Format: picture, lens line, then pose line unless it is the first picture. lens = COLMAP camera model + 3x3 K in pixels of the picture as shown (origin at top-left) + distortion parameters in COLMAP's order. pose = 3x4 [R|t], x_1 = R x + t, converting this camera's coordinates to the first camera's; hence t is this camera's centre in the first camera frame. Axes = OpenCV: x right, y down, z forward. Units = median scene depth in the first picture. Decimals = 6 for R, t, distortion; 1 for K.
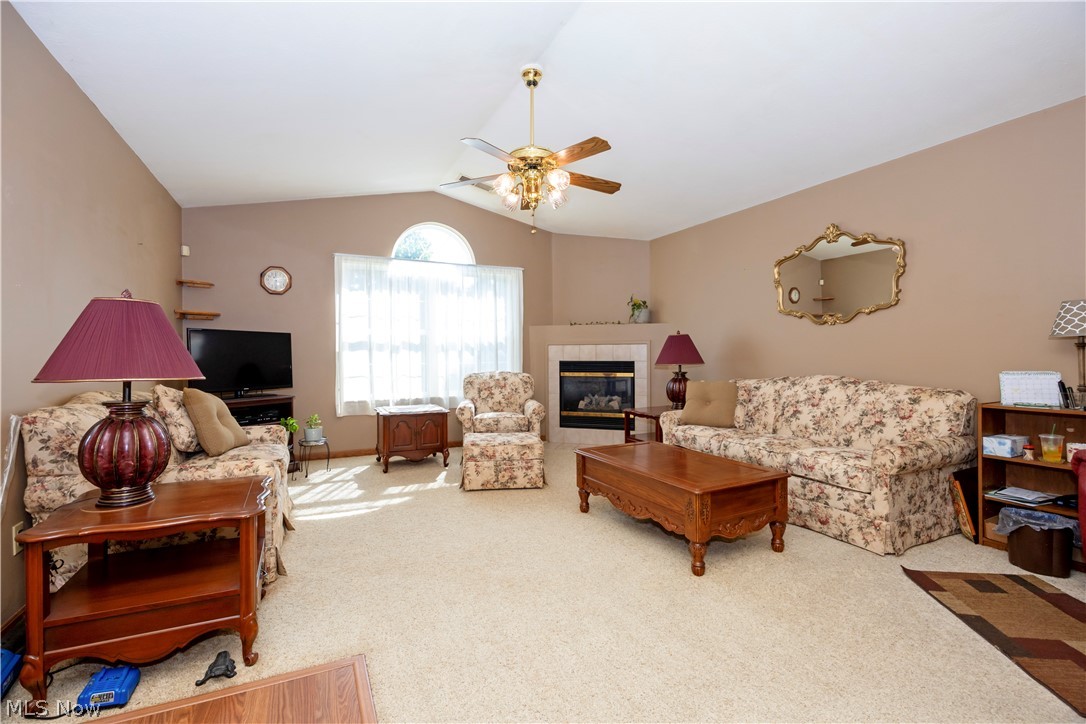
lens RADIAL K [[481.6, 0, 541.5], [0, 481.6, 358.0], [0, 0, 1]] dist [-0.010823, 0.000331]
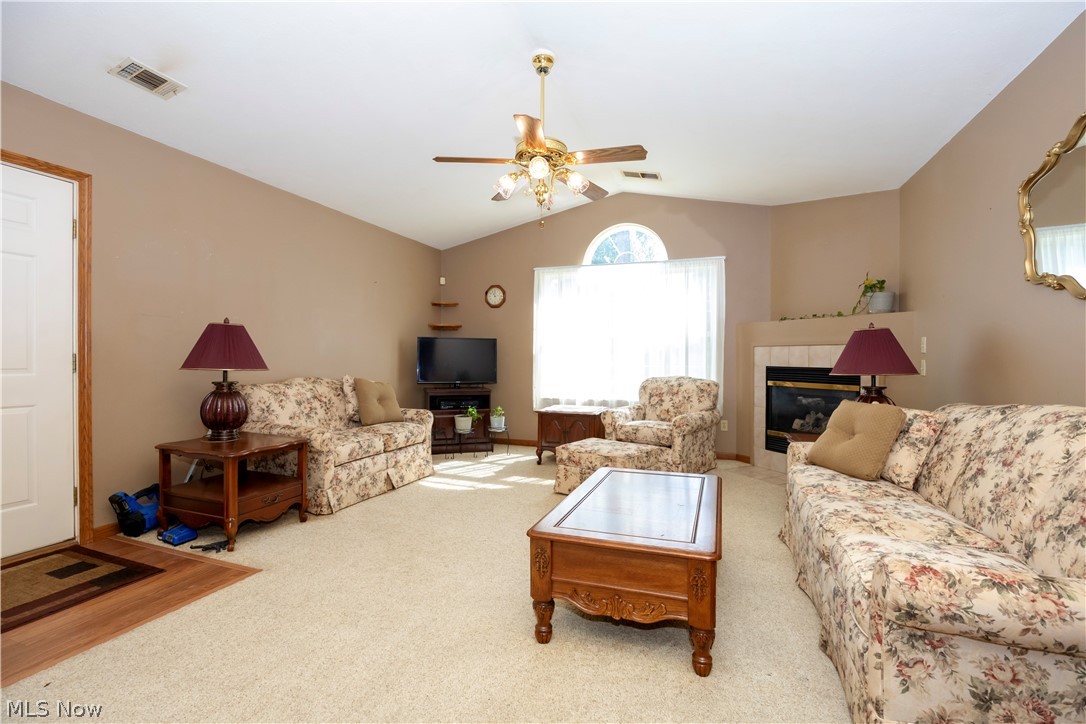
lens RADIAL K [[481.6, 0, 544.1], [0, 481.6, 361.8], [0, 0, 1]] dist [-0.010823, 0.000331]
pose [[0.691685, 0.014587, -0.722052, 0.530462], [-0.012356, 0.999889, 0.008364, -0.005051], [0.722094, 0.003137, 0.691788, 0.276502]]
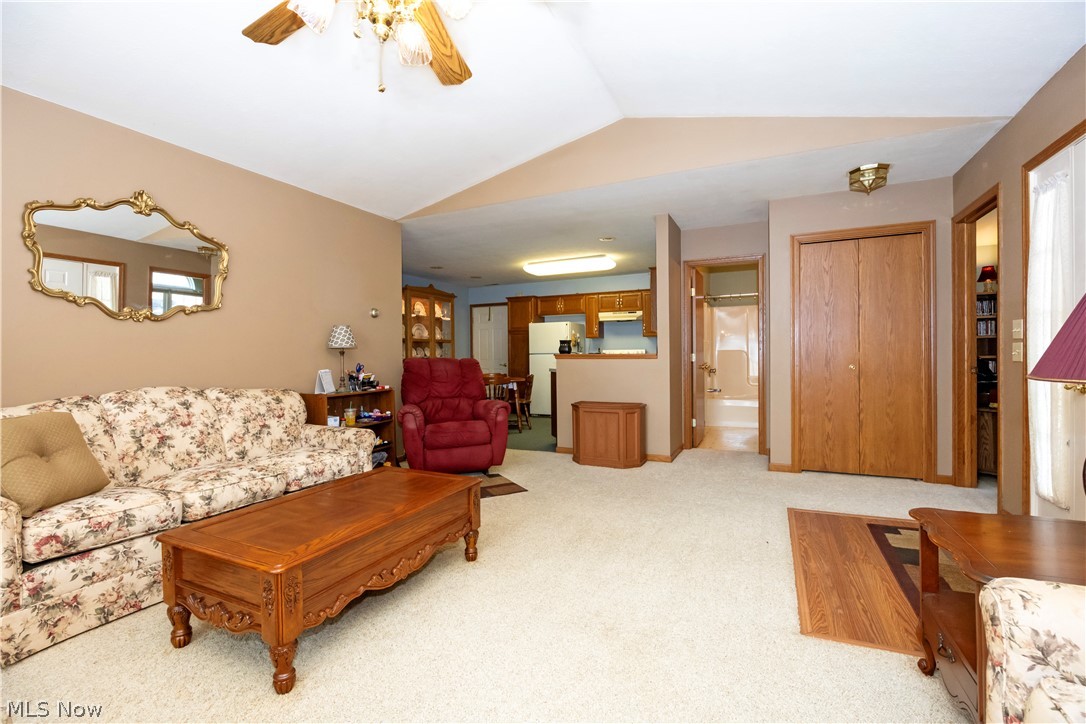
lens RADIAL K [[481.6, 0, 548.5], [0, 481.6, 358.8], [0, 0, 1]] dist [-0.010823, 0.000331]
pose [[-0.630976, 0.008957, 0.775751, -0.372677], [0.019502, 0.999800, 0.004319, -0.000547], [-0.775557, 0.017854, -0.631025, 0.923231]]
